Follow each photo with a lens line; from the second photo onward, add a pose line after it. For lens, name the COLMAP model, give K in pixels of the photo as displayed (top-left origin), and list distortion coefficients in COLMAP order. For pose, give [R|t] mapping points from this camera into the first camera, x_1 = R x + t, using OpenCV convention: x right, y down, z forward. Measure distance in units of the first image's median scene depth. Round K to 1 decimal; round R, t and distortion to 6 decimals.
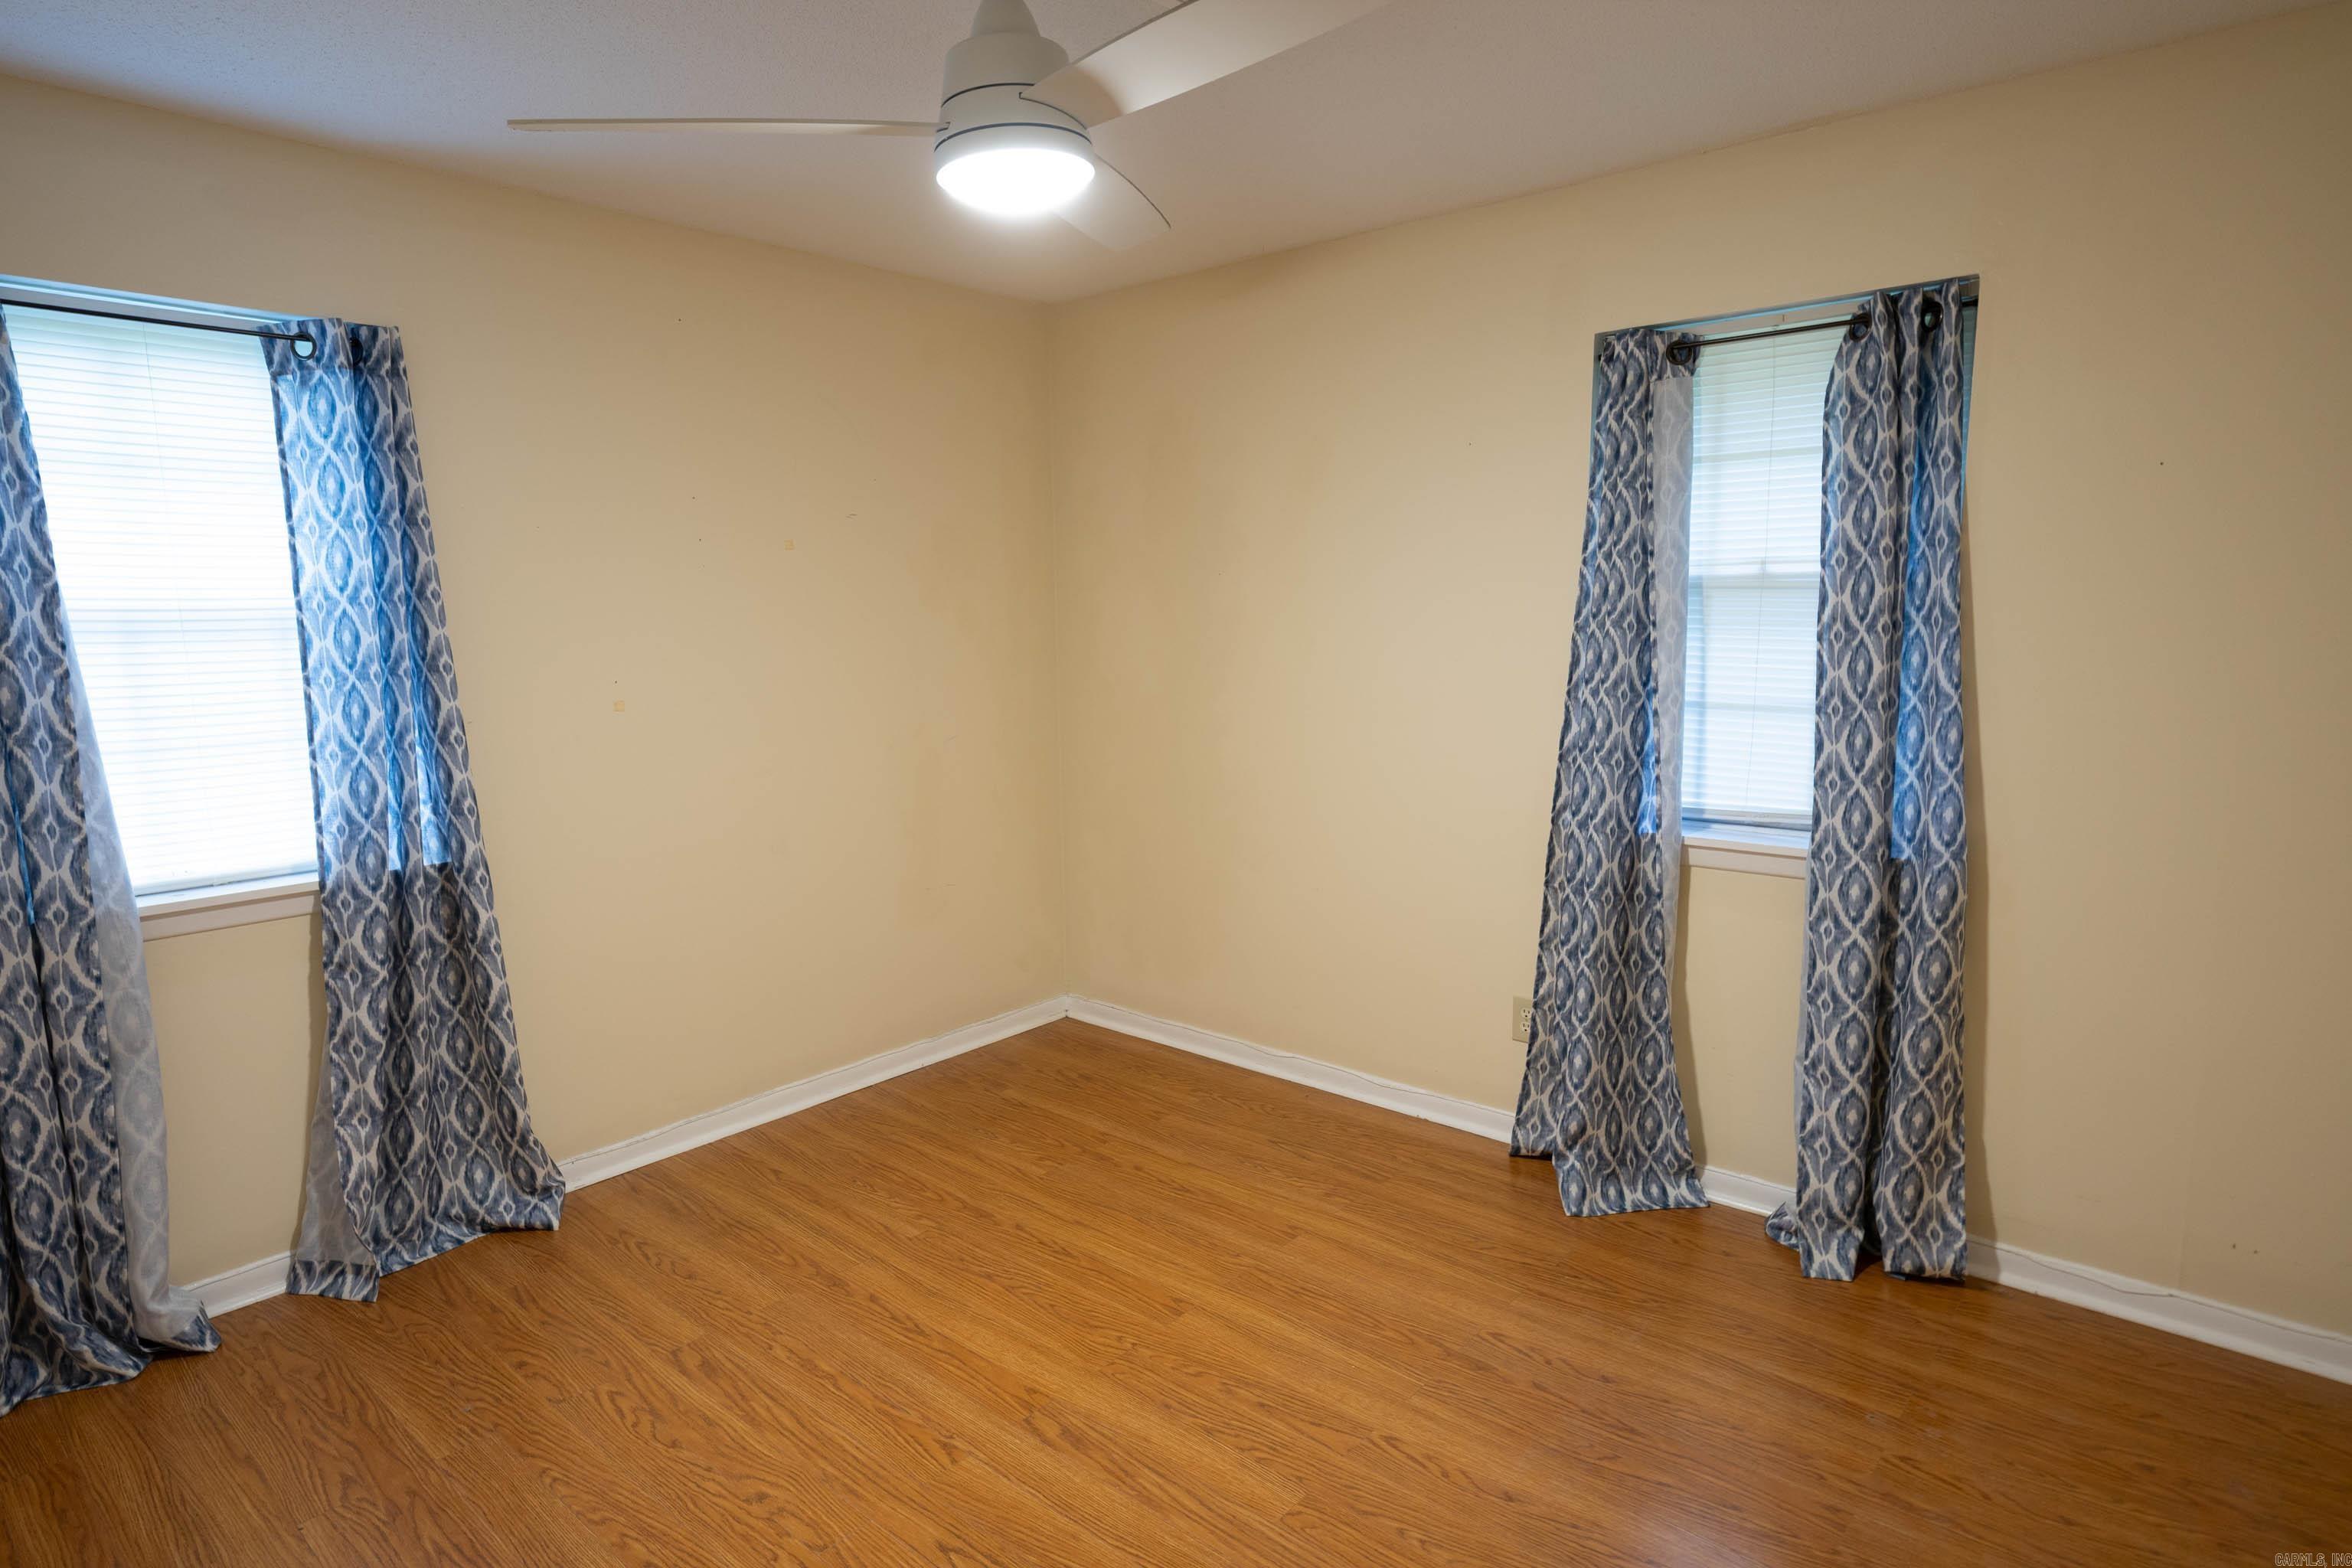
lens RADIAL K [[1268.7, 0, 1174.2], [0, 1268.7, 784.8], [0, 0, 1]] dist [0.002058, -0.001338]
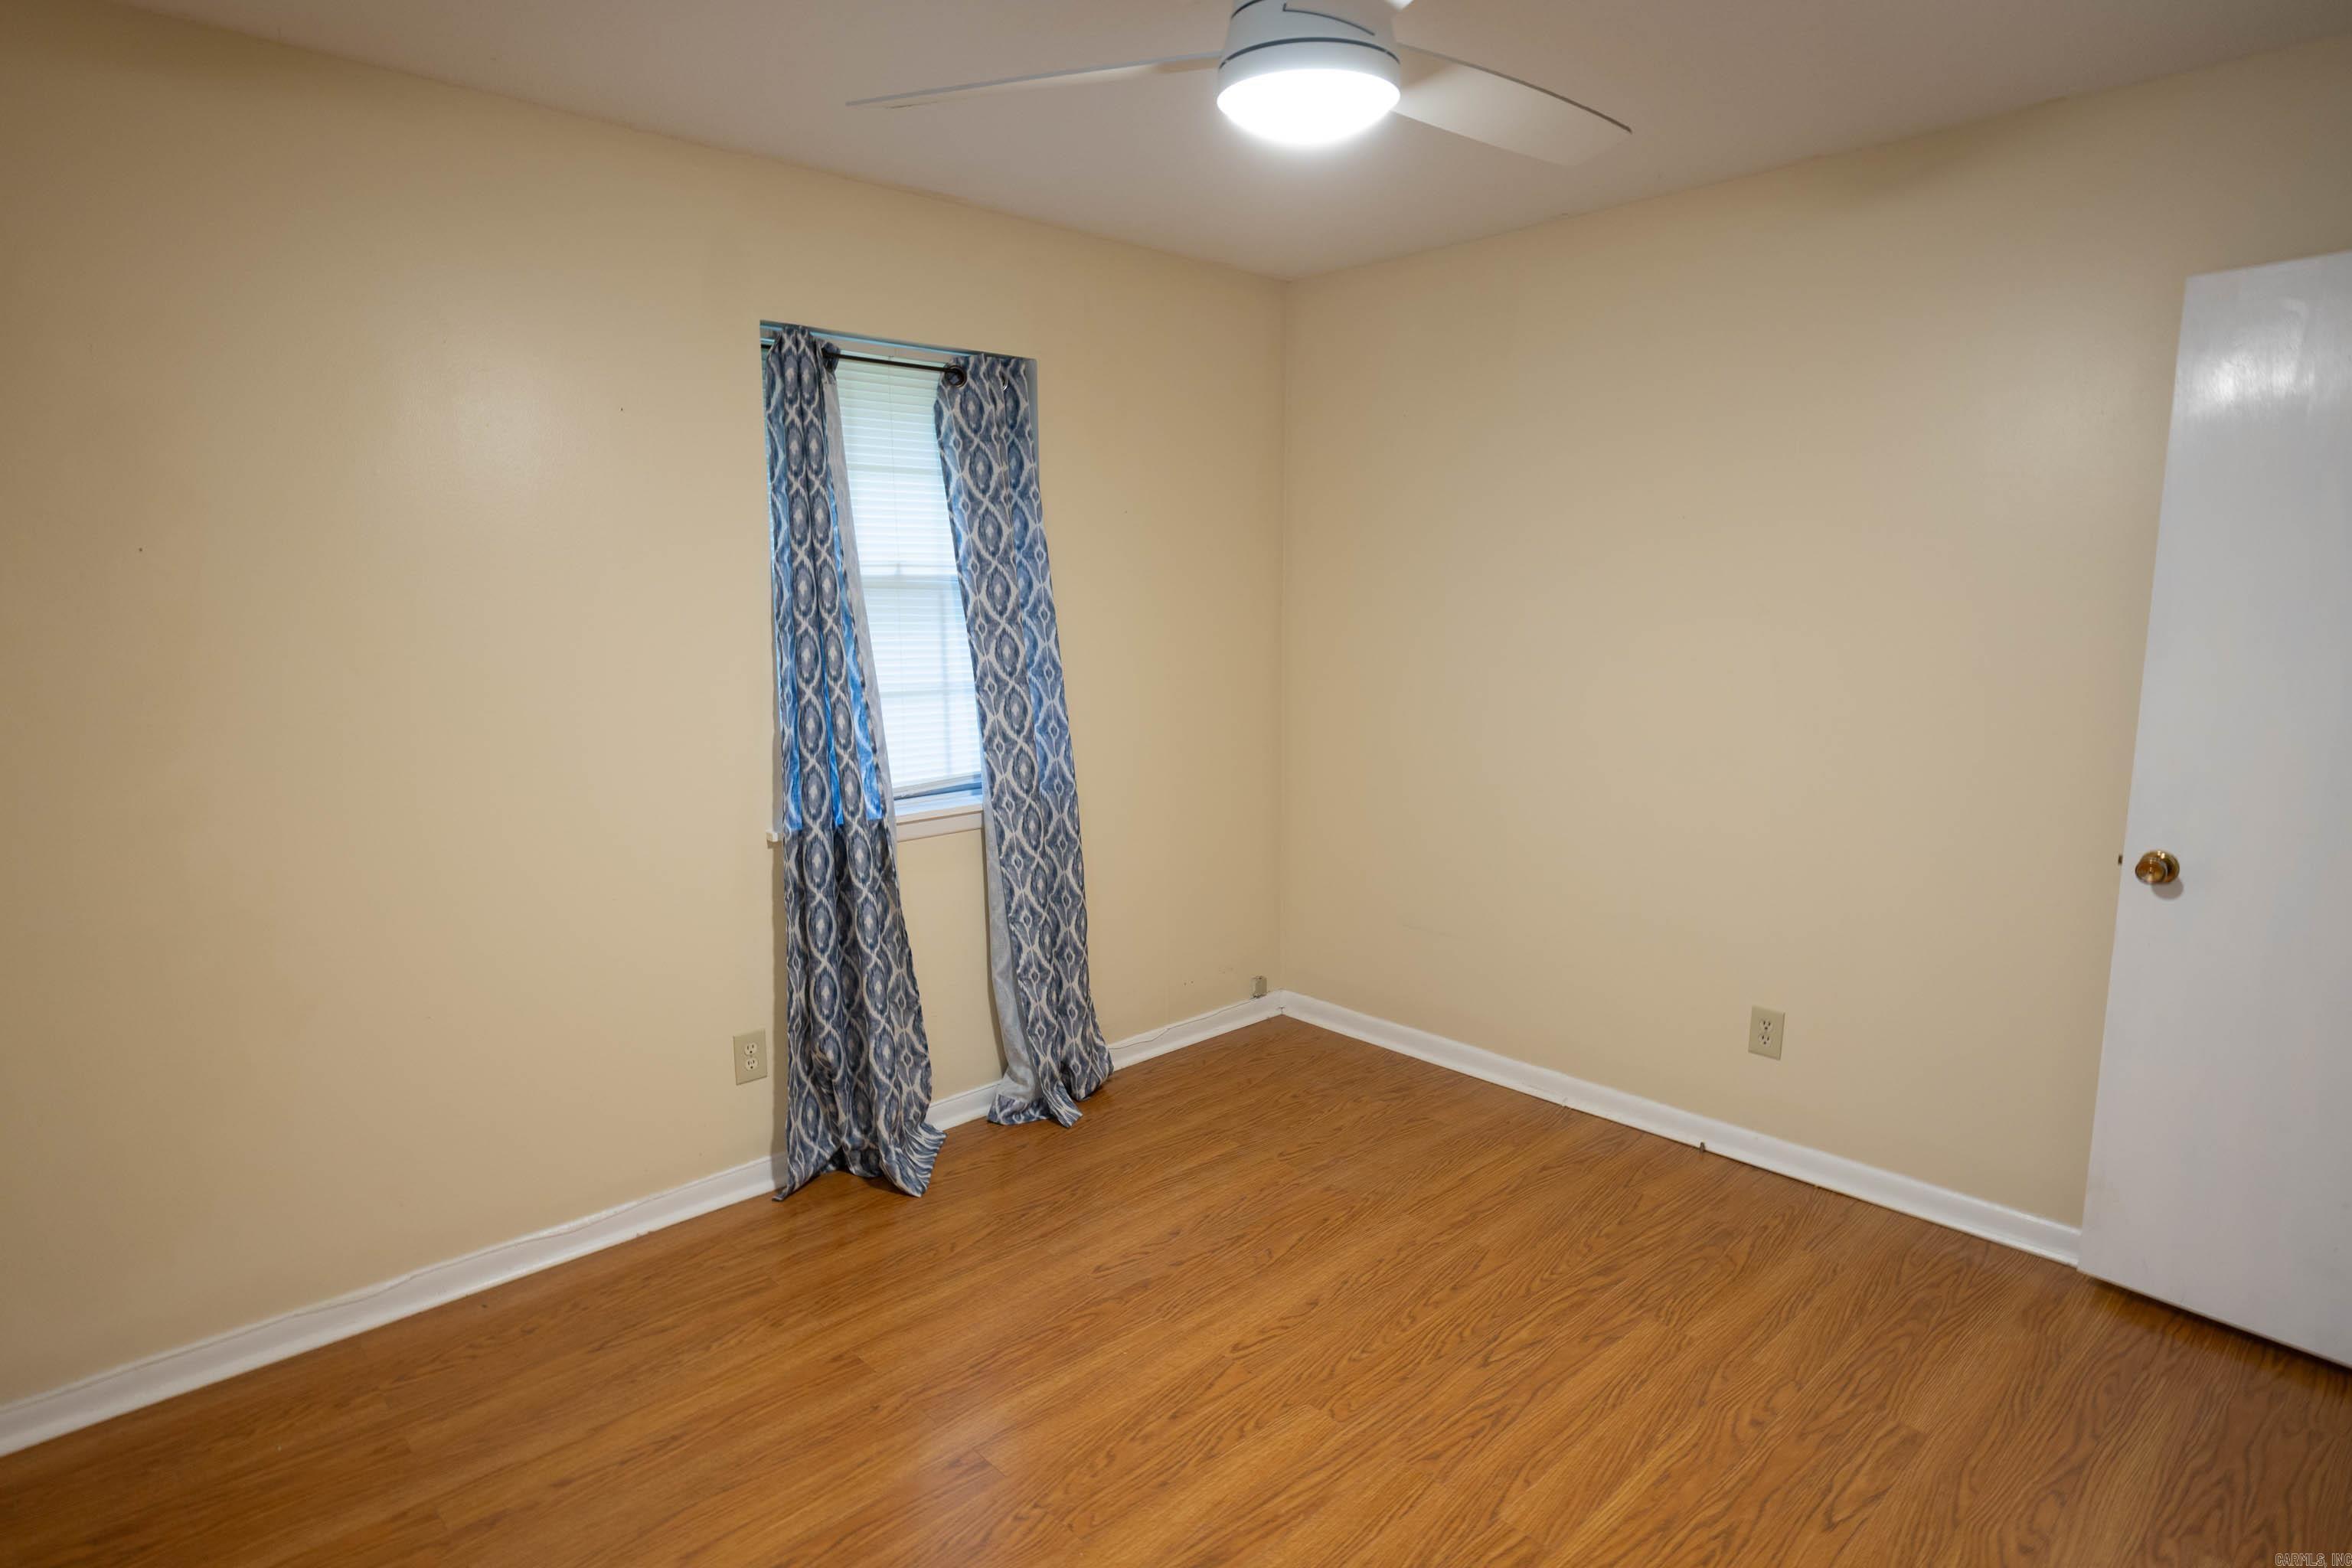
lens RADIAL K [[1268.7, 0, 1177.4], [0, 1268.7, 784.6], [0, 0, 1]] dist [0.002058, -0.001338]
pose [[0.098620, -0.136086, 0.985776, -0.682243], [0.147854, 0.981614, 0.120720, -0.086720], [-0.984080, 0.133846, 0.116927, 0.676644]]
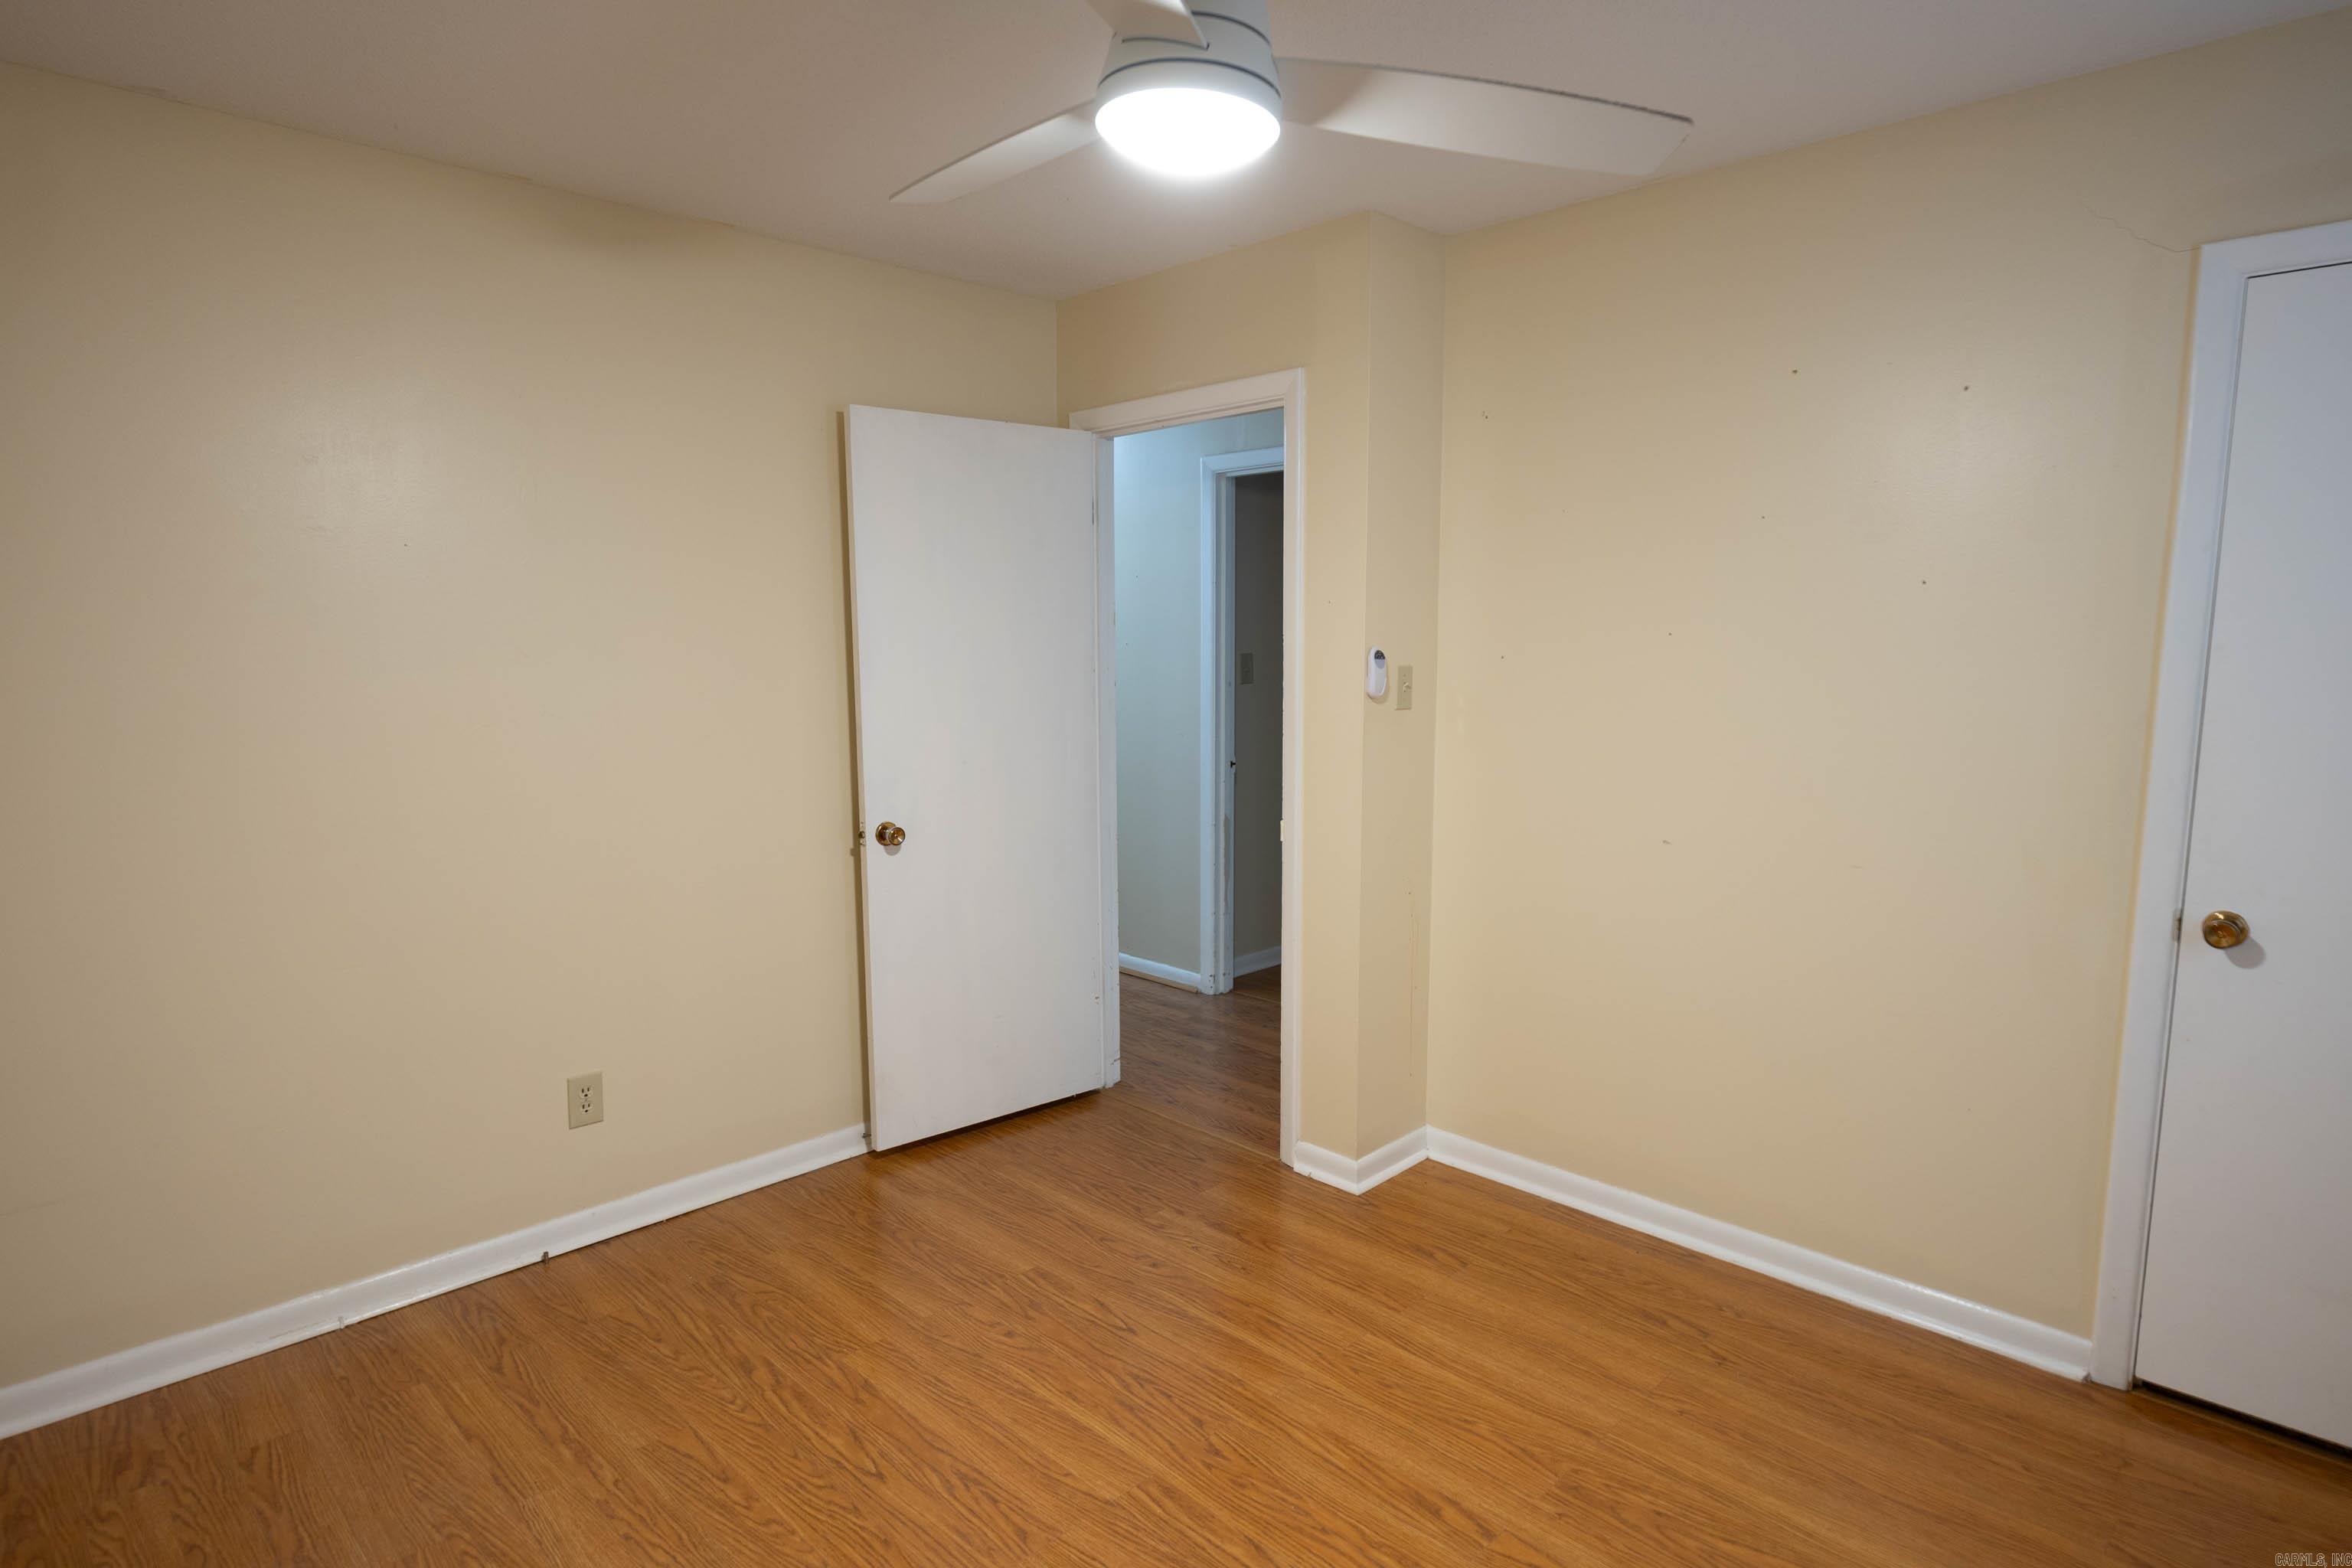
lens RADIAL K [[1268.7, 0, 1178.6], [0, 1268.7, 782.1], [0, 0, 1]] dist [0.002058, -0.001338]
pose [[-0.997316, 0.009301, 0.072618, -0.123246], [0.027776, 0.965805, 0.257776, -0.171840], [-0.067737, 0.259102, -0.963472, 1.240329]]
